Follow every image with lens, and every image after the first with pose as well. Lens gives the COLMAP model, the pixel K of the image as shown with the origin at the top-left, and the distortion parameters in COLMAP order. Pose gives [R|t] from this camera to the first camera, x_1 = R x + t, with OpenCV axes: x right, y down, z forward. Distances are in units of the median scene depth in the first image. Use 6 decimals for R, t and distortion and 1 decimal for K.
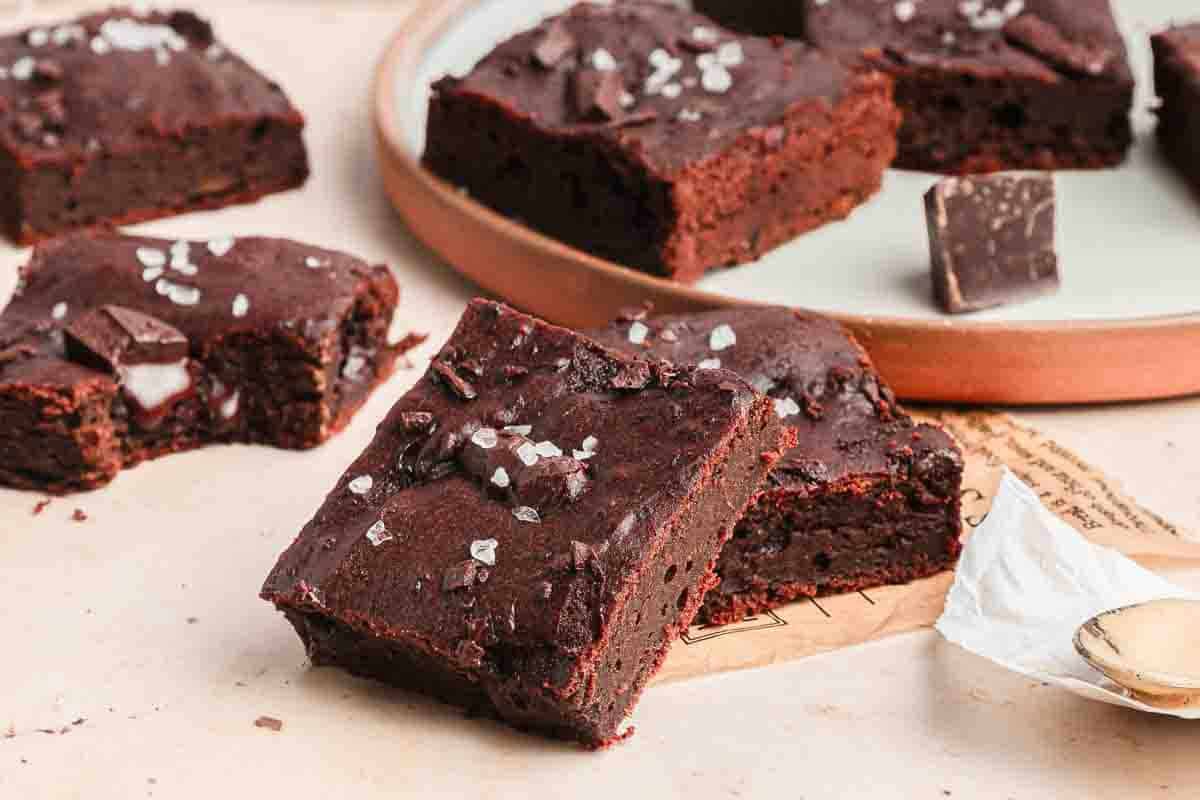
lens RADIAL K [[3749.5, 0, 600.0], [0, 3749.5, 400.0], [0, 0, 1]] dist [1.100191, 0.044830]
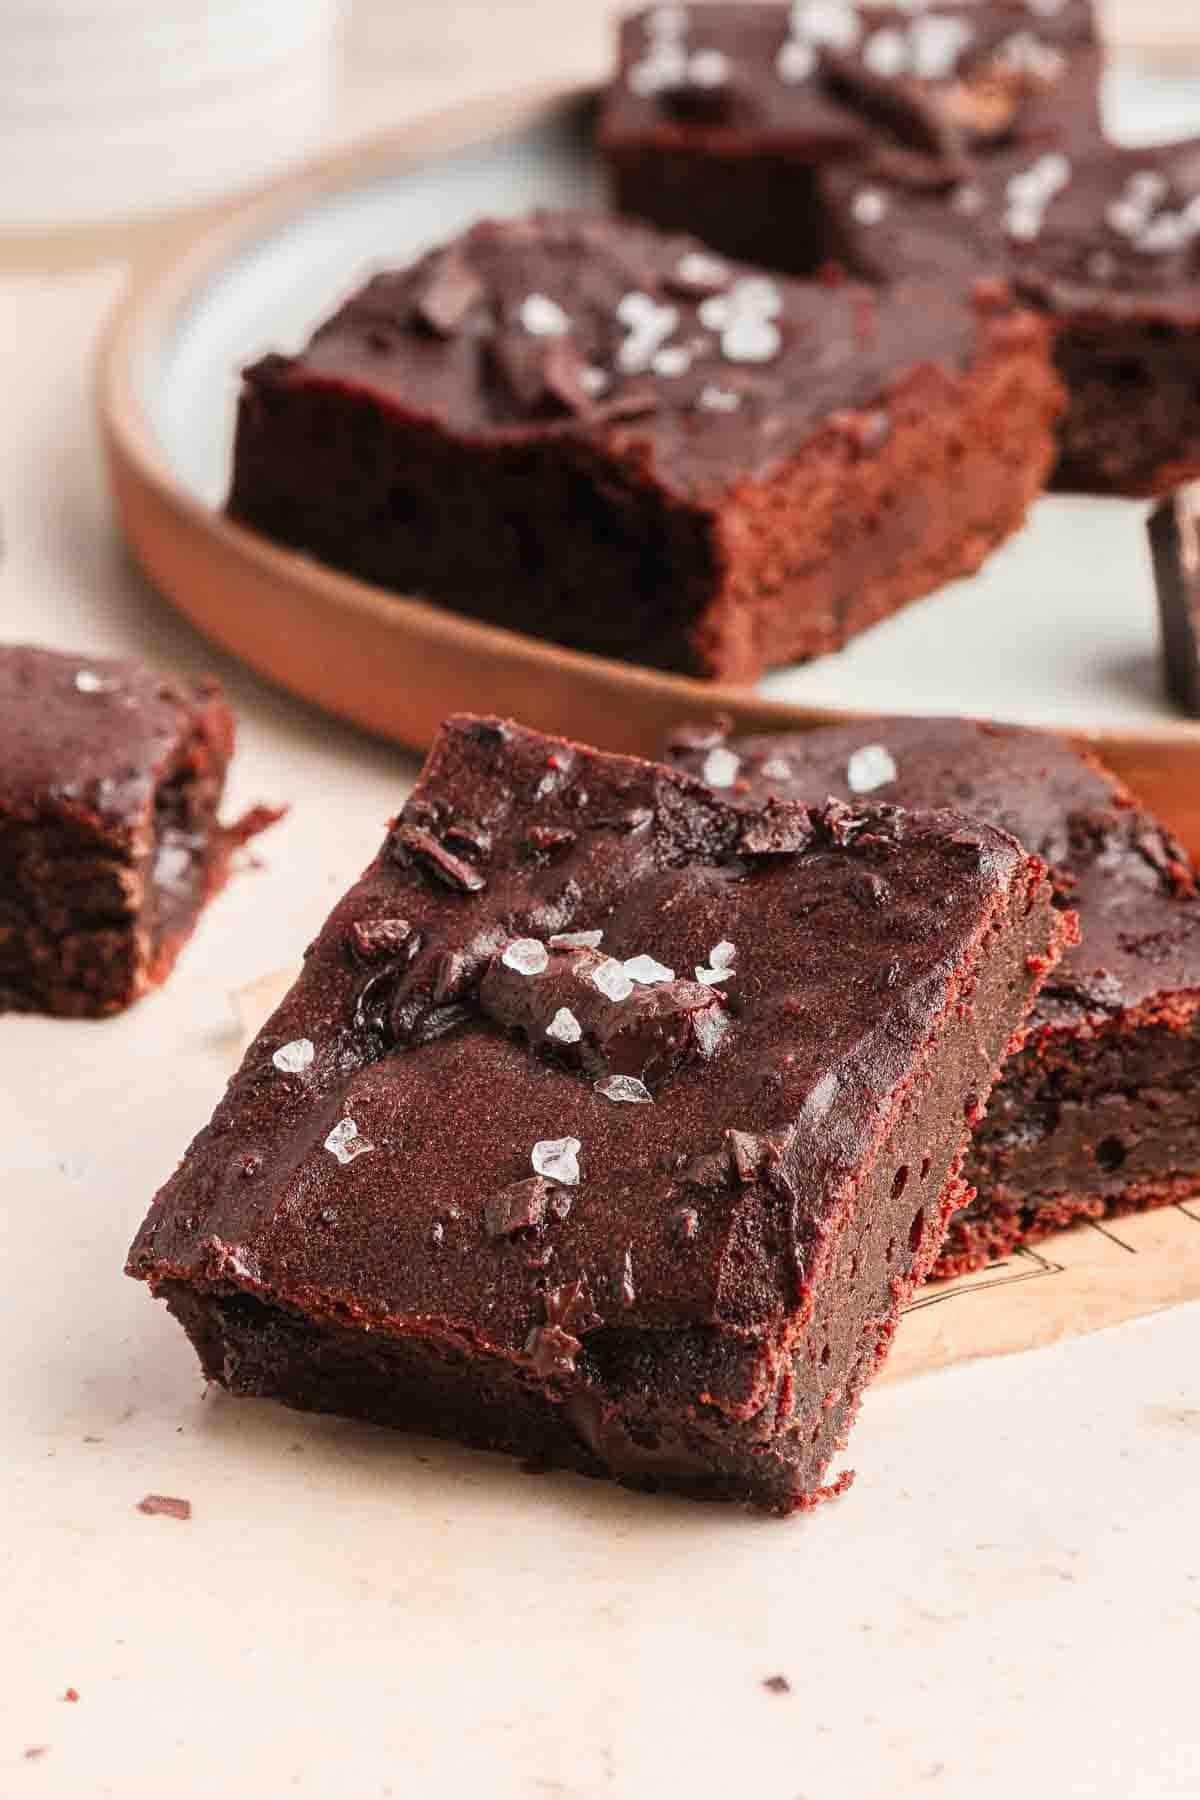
lens RADIAL K [[5624.2, 0, 636.0], [0, 5624.2, 902.0], [0, 0, 1]] dist [1.100191, 0.044830]
pose [[0.991048, -0.052299, 0.122837, -0.111314], [0.055300, 0.998246, -0.021153, 0.019769], [-0.121515, 0.027756, 0.992201, 0.181103]]
